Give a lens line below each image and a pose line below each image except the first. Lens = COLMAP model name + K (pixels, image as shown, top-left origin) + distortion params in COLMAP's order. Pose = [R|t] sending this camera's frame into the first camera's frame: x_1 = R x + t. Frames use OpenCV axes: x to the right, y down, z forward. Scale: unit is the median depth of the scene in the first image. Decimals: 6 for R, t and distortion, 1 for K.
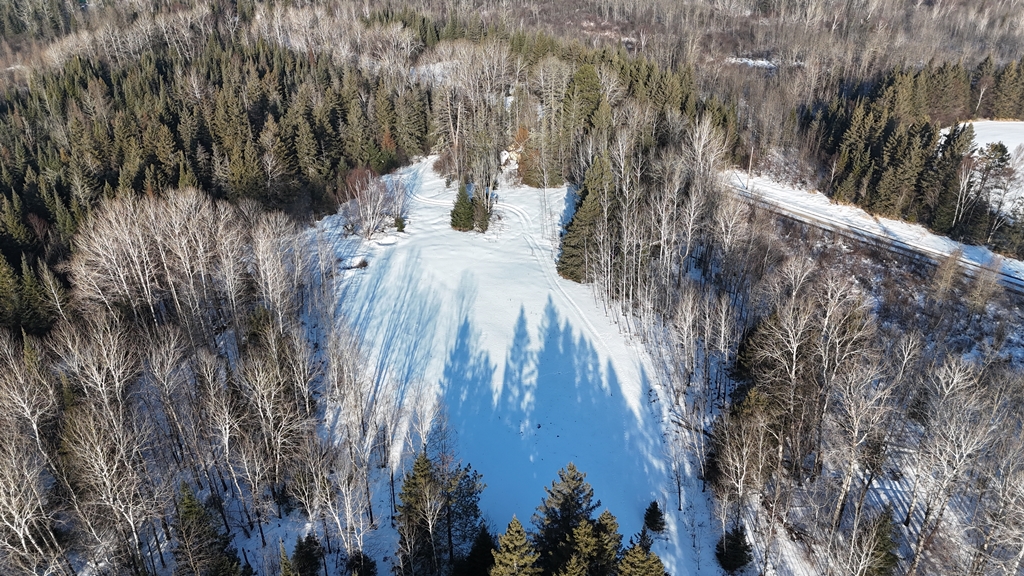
lens RADIAL K [[741.8, 0, 512.0], [0, 741.8, 288.0], [0, 0, 1]] dist [0.104024, -0.082637]
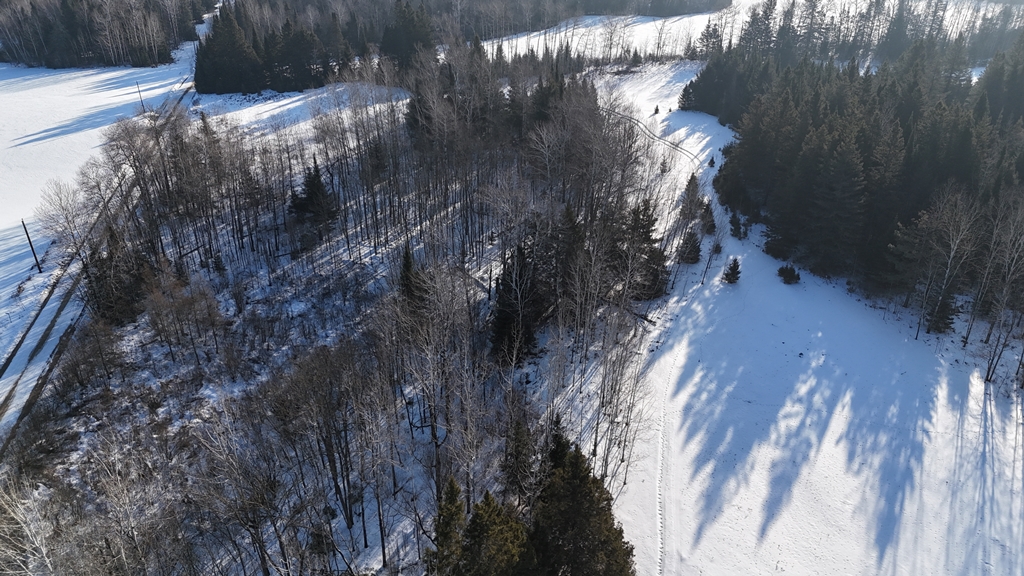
lens RADIAL K [[741.8, 0, 512.0], [0, 741.8, 288.0], [0, 0, 1]] dist [0.104024, -0.082637]
pose [[-0.879648, -0.227426, 0.417728, -0.016152], [0.230613, 0.564187, 0.792787, -0.609828], [-0.415977, 0.793707, -0.443838, 1.337354]]
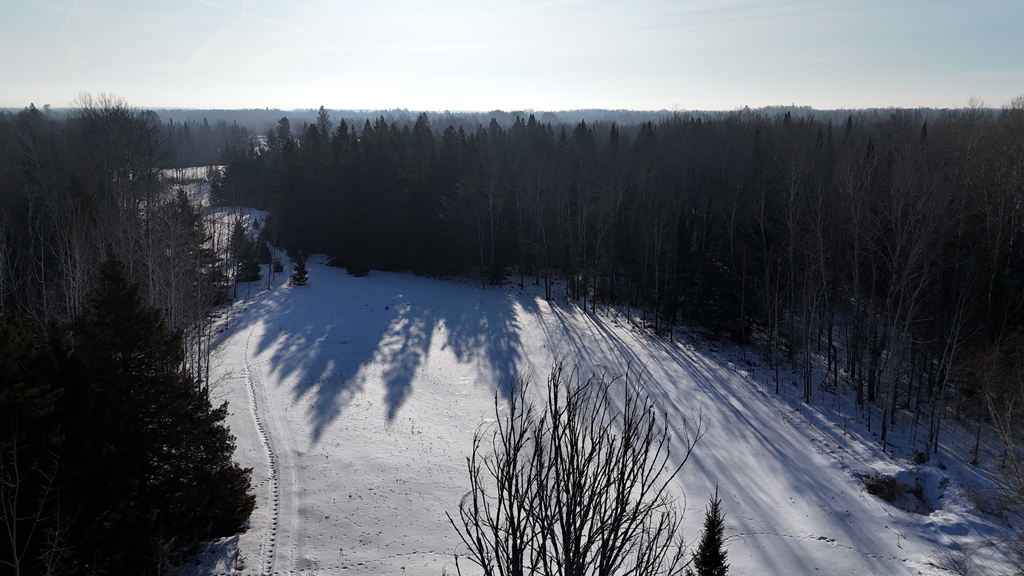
lens RADIAL K [[741.8, 0, 512.0], [0, 741.8, 288.0], [0, 0, 1]] dist [0.104024, -0.082637]
pose [[-0.994502, 0.020389, -0.102715, -0.015959], [-0.053667, 0.743034, 0.667099, -0.371227], [0.089922, 0.668943, -0.737854, 1.460161]]
